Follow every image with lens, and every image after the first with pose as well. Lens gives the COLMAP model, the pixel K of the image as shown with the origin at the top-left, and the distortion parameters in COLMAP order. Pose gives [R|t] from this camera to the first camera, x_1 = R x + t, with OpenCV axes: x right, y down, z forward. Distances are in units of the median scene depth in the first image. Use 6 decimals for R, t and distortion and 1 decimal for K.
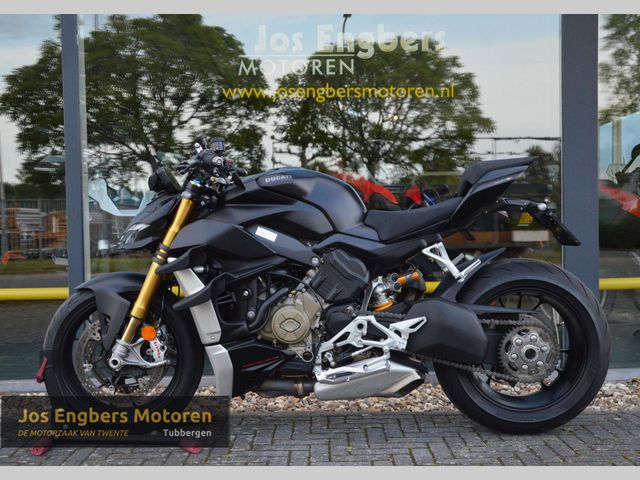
lens RADIAL K [[809.1, 0, 320.1], [0, 809.1, 252.1], [0, 0, 1]] dist [0.004062, 0.085347]
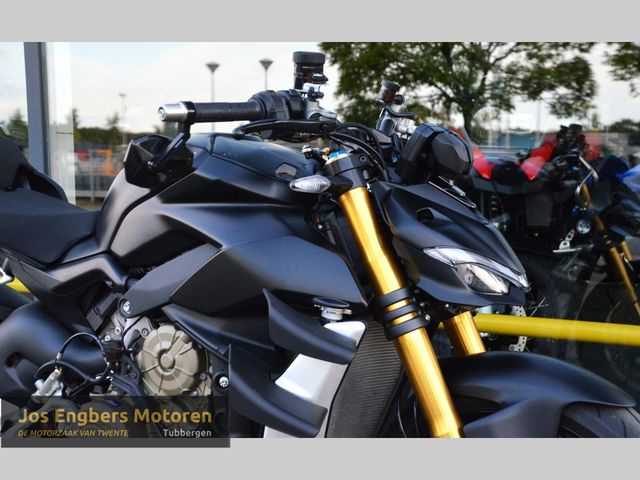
lens RADIAL K [[821.9, 0, 348.5], [0, 821.9, 219.3], [0, 0, 1]] dist [-0.000196, 0.261624]
pose [[0.891820, 0.039276, -0.450682, 0.434270], [-0.024706, 0.998966, 0.038169, -0.074260], [0.451715, -0.022906, 0.891868, 0.595334]]
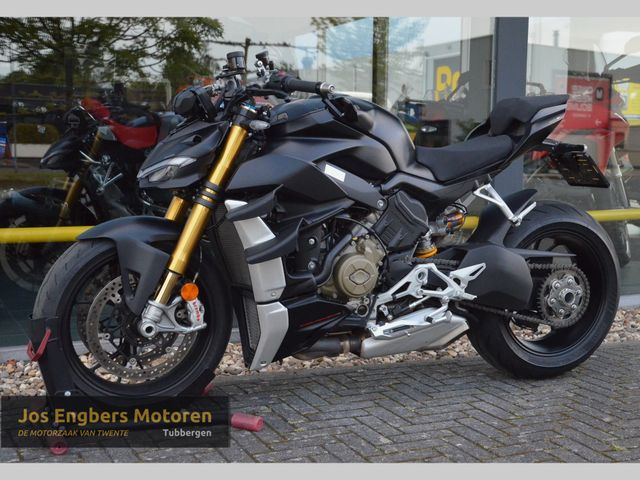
lens RADIAL K [[944.7, 0, 320.0], [0, 944.7, 240.0], [0, 0, 1]] dist [0.095158, -0.041636]
pose [[0.906794, -0.016173, 0.421264, -0.498350], [-0.014923, 0.997406, 0.070415, -0.021108], [-0.421310, -0.070138, 0.904201, 0.086087]]
